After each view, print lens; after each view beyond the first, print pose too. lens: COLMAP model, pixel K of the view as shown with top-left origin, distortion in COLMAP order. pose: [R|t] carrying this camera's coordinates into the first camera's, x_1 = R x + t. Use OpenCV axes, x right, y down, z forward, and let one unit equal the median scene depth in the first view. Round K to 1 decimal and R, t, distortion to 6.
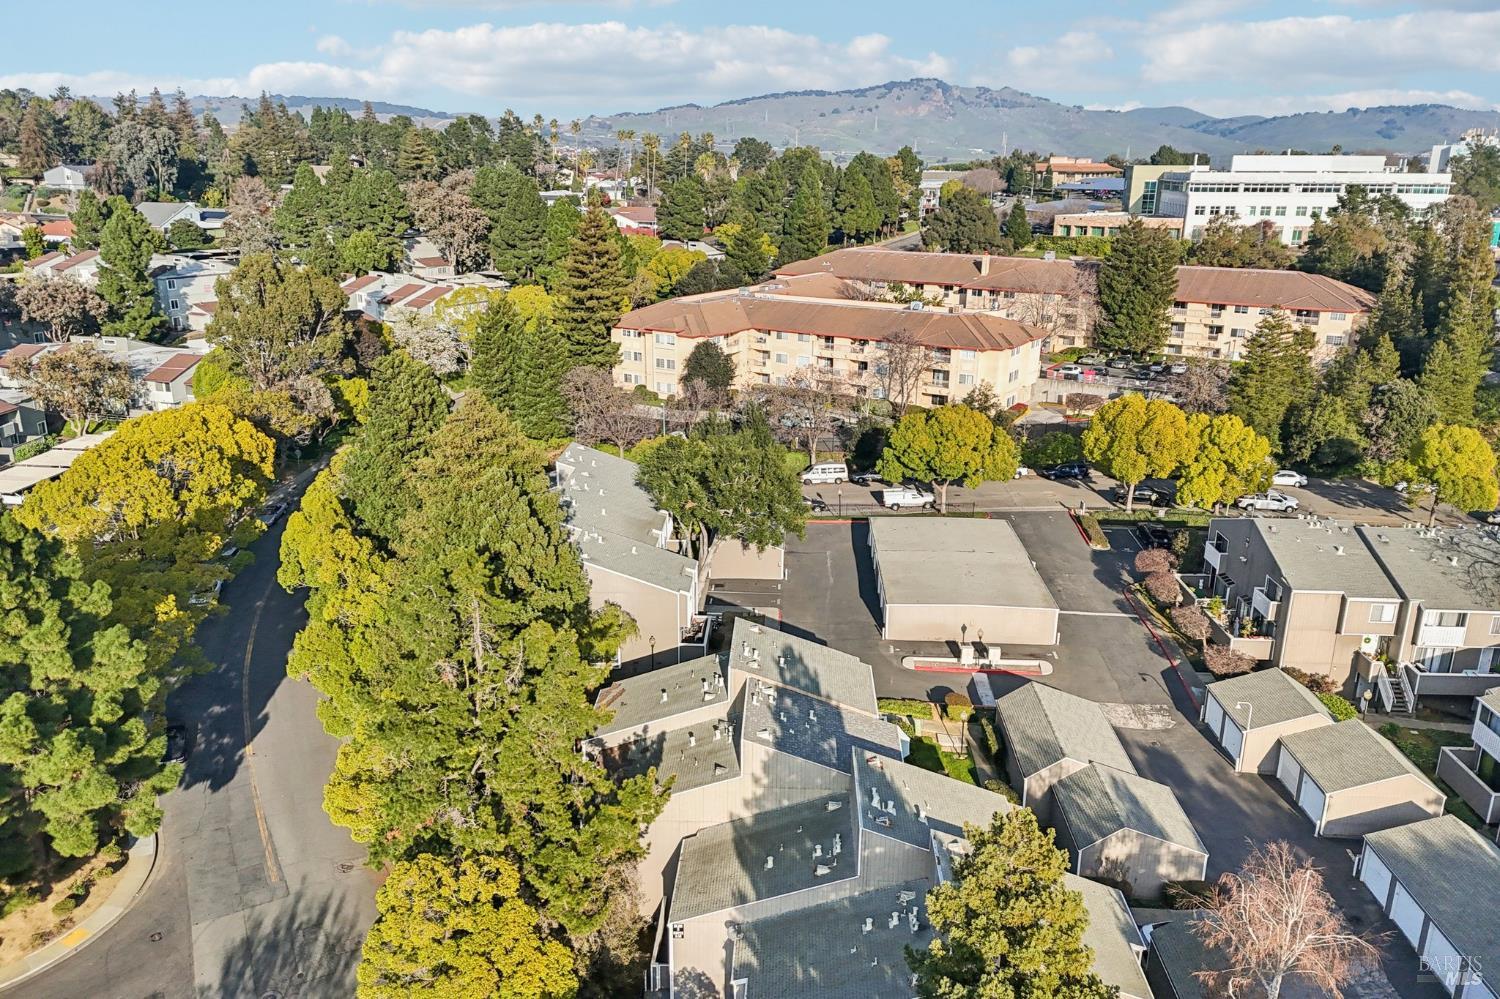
lens RADIAL K [[1087.6, 0, 750.0], [0, 1087.6, 499.5], [0, 0, 1]] dist [0.079399, -0.106675]
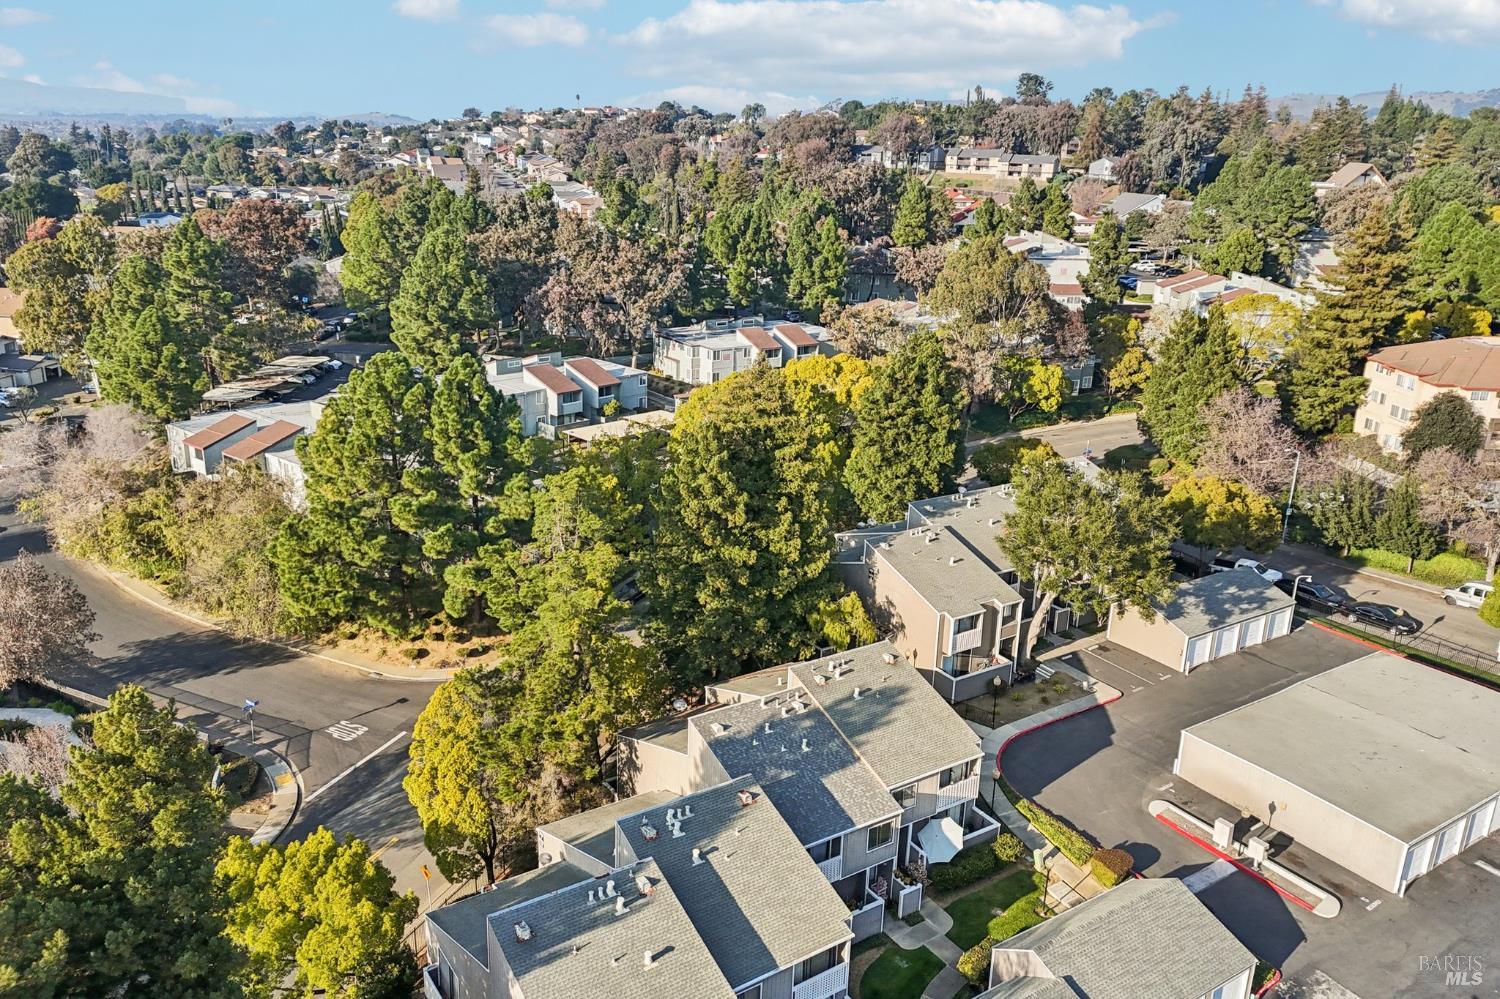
lens RADIAL K [[1108.7, 0, 750.2], [0, 1108.7, 515.2], [0, 0, 1]] dist [0.098393, -0.136888]
pose [[0.586219, 0.266750, -0.764978, 0.289355], [-0.262102, 0.955905, 0.132473, -0.040711], [0.766583, 0.122844, 0.630285, 0.147981]]
